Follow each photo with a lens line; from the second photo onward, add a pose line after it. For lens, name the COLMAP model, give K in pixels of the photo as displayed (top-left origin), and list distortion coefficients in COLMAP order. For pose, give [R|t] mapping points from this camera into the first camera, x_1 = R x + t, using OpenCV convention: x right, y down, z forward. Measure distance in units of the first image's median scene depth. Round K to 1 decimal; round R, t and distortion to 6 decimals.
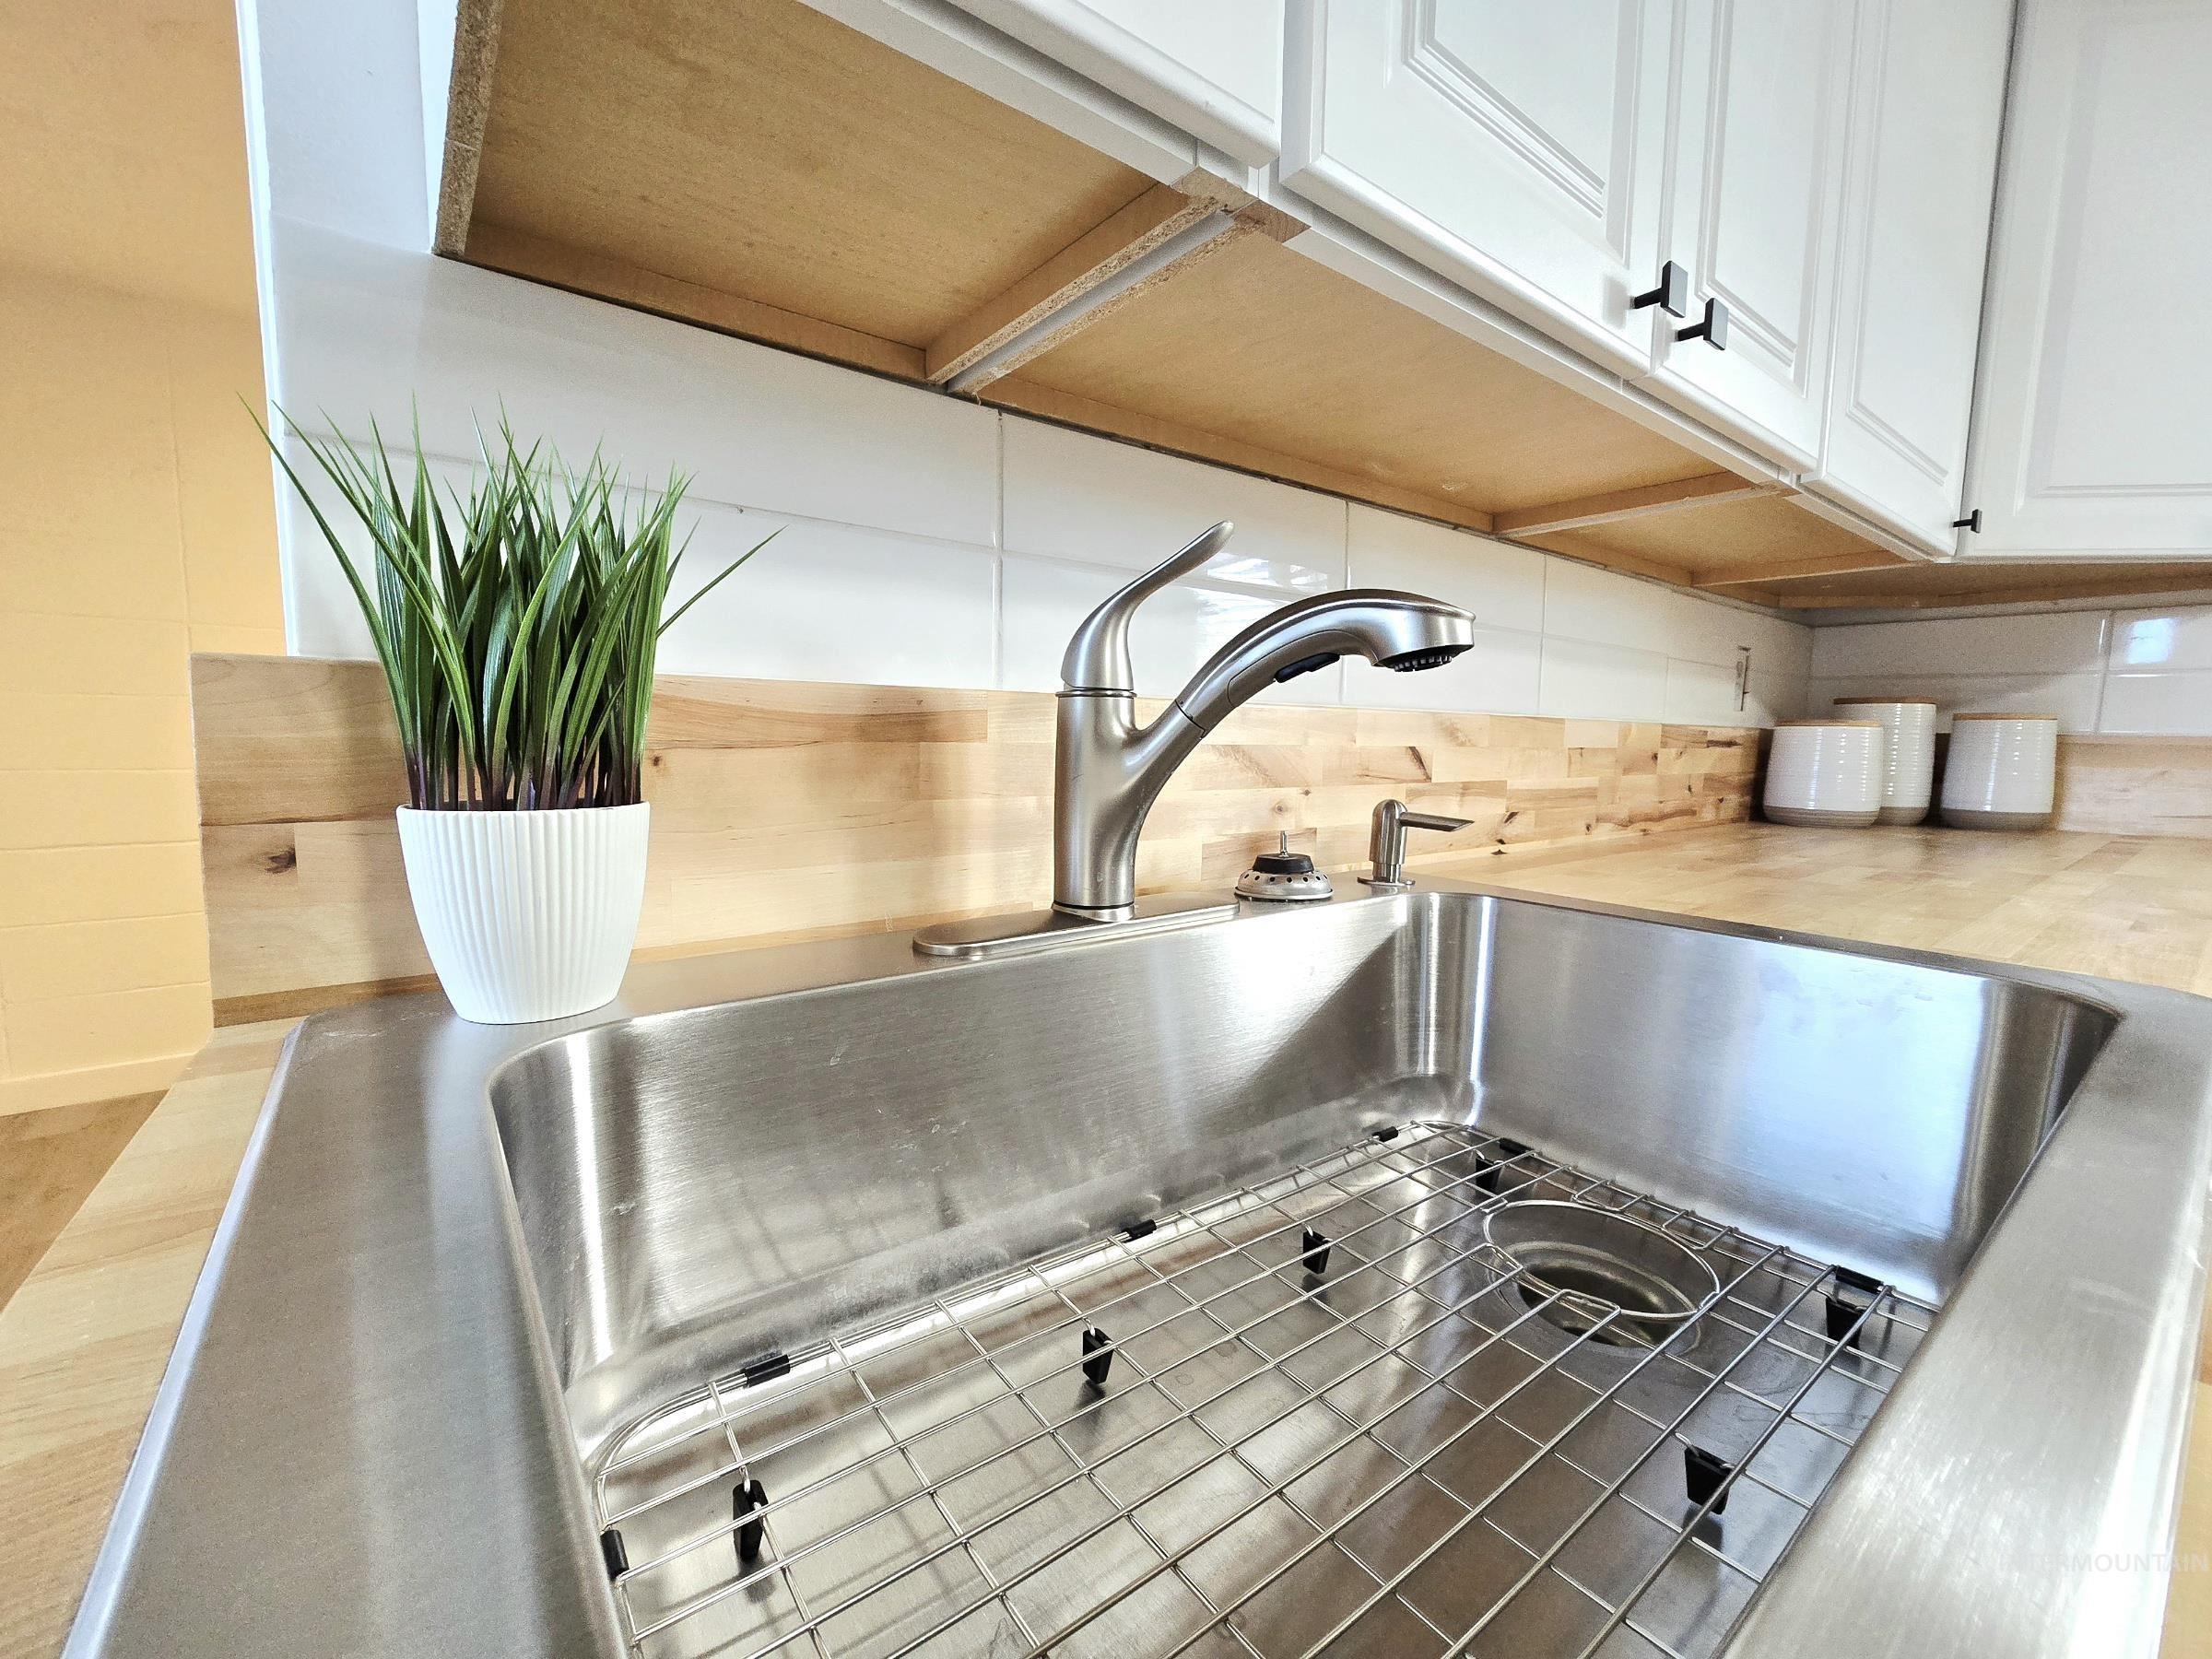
lens RADIAL K [[920.4, 0, 1106.0], [0, 920.4, 829.5], [0, 0, 1]] dist [-0.001401, -0.000821]
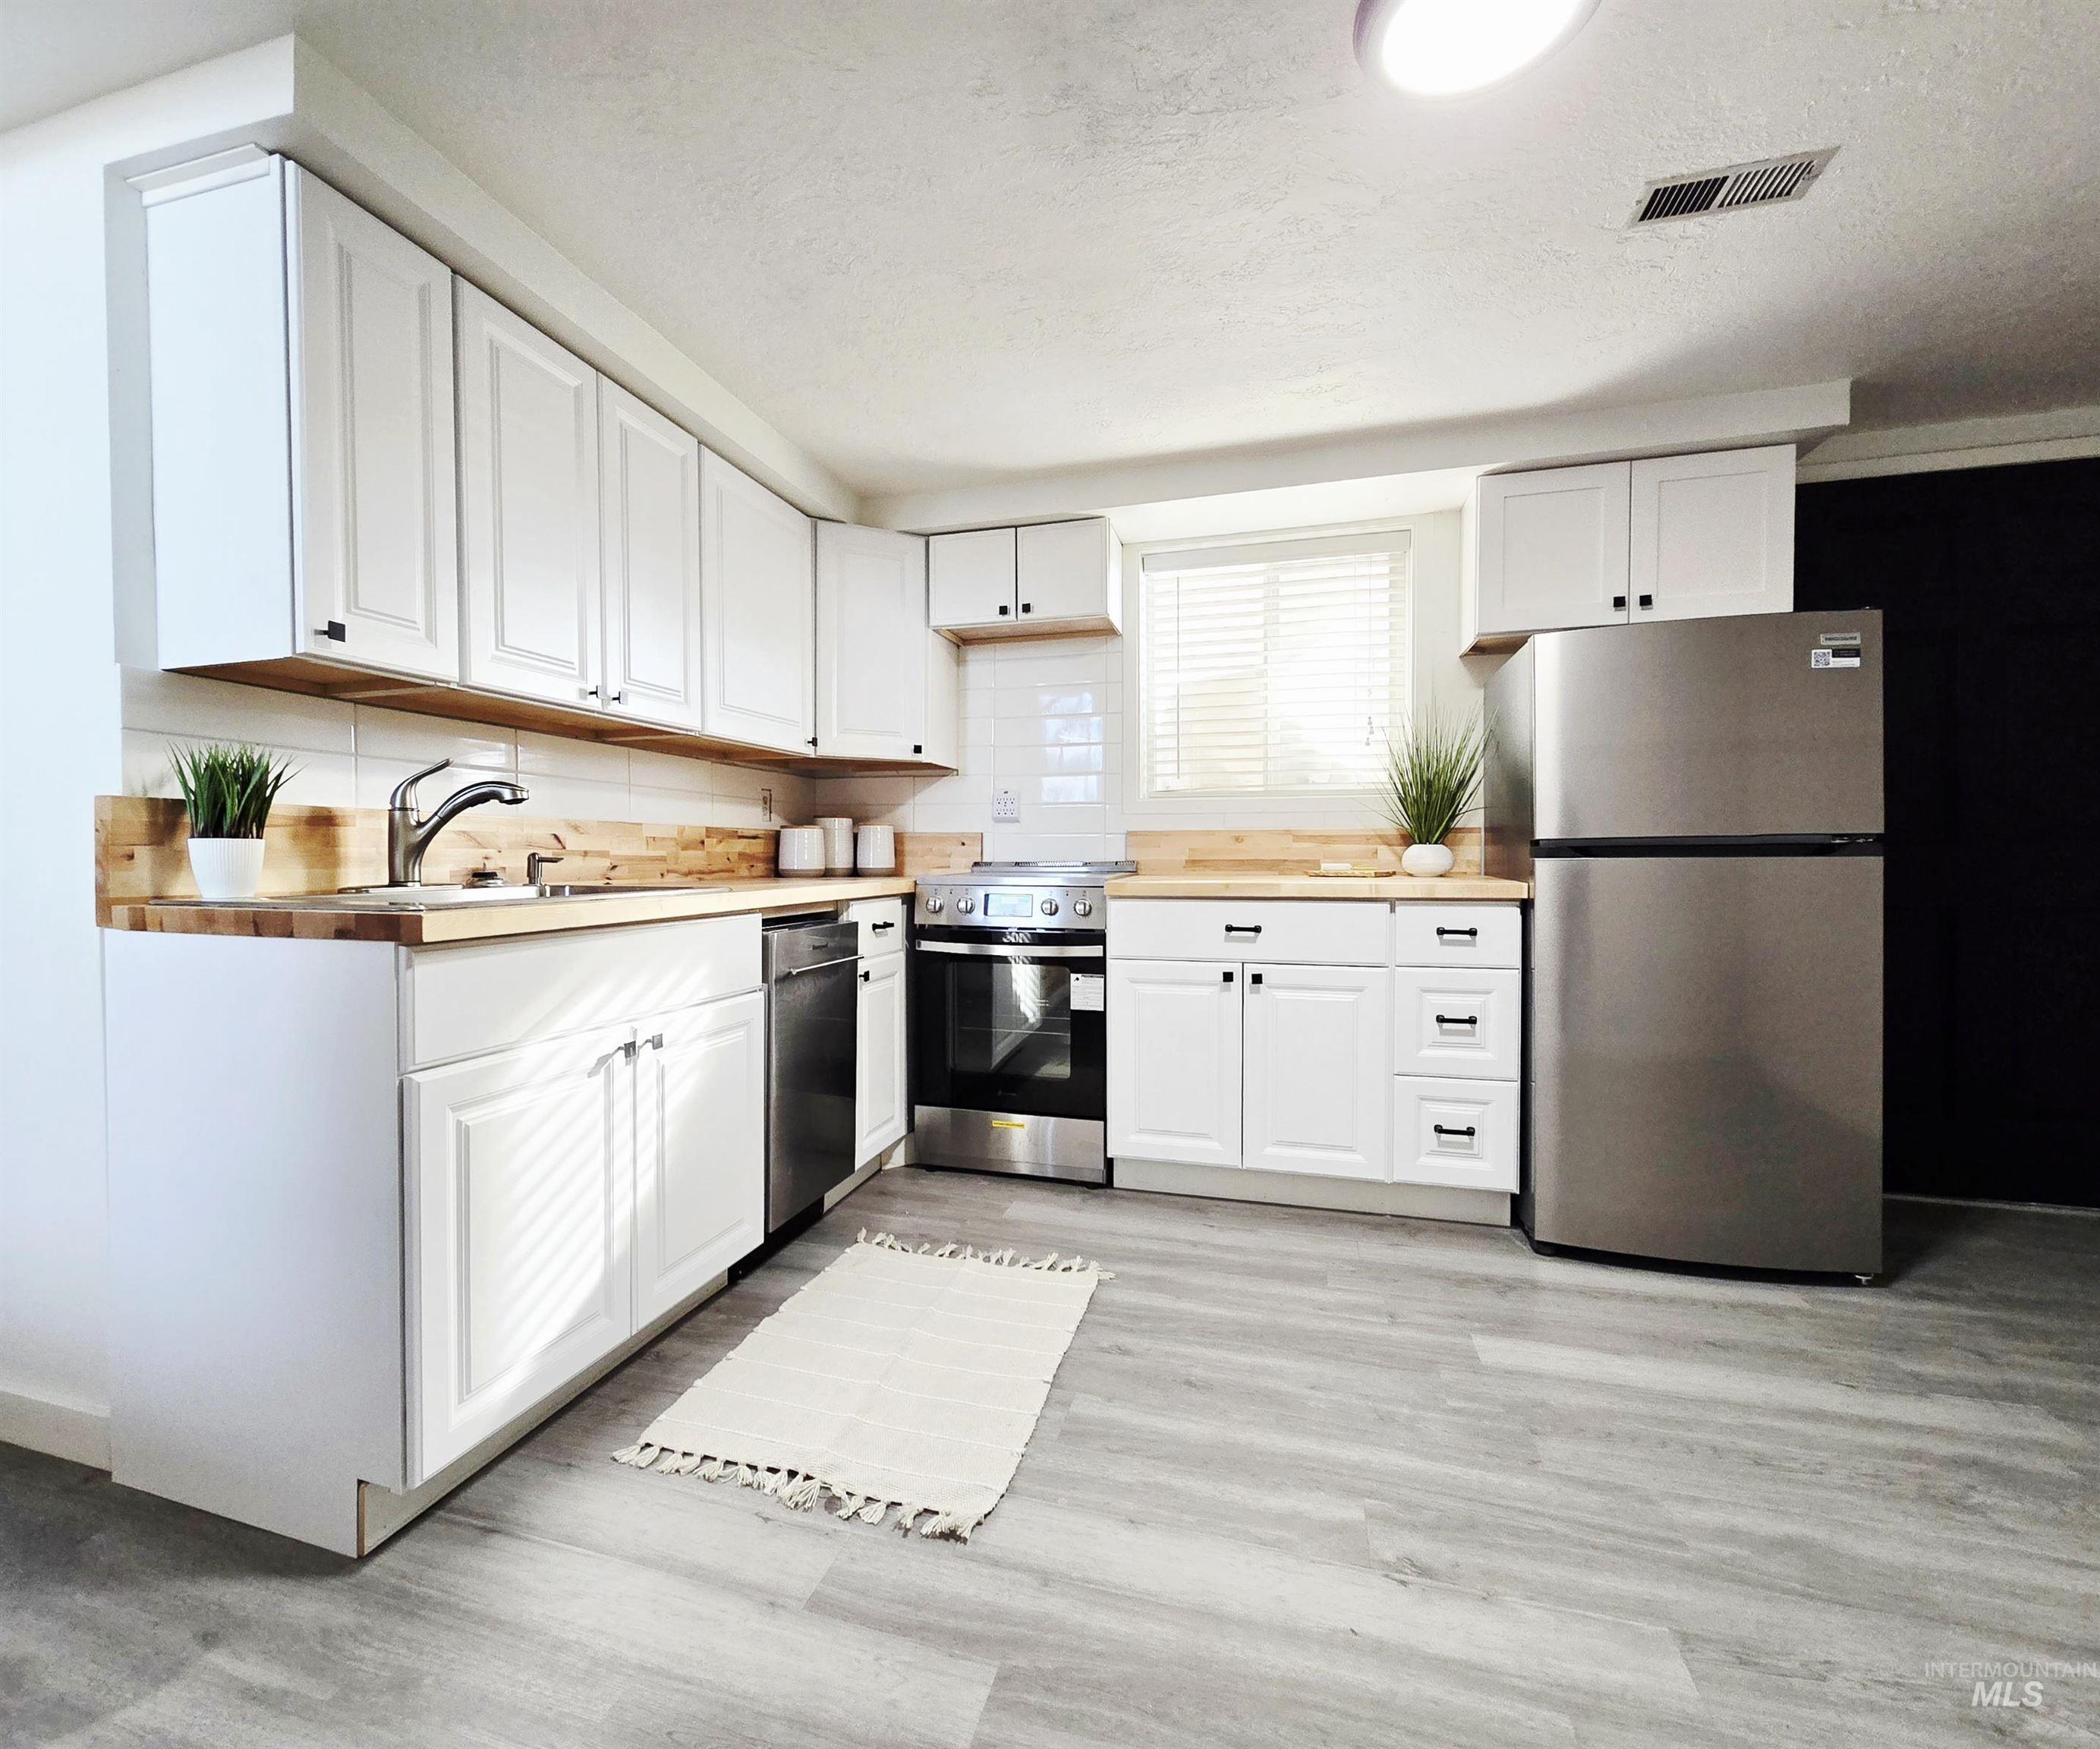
lens RADIAL K [[978.6, 0, 986.4], [0, 978.6, 876.4], [0, 0, 1]] dist [-0.000438, -0.000173]
pose [[0.832951, -0.024577, 0.552801, -0.178426], [0.067337, 0.996091, -0.057176, 0.339900], [-0.549235, 0.084849, 0.831350, -2.401713]]
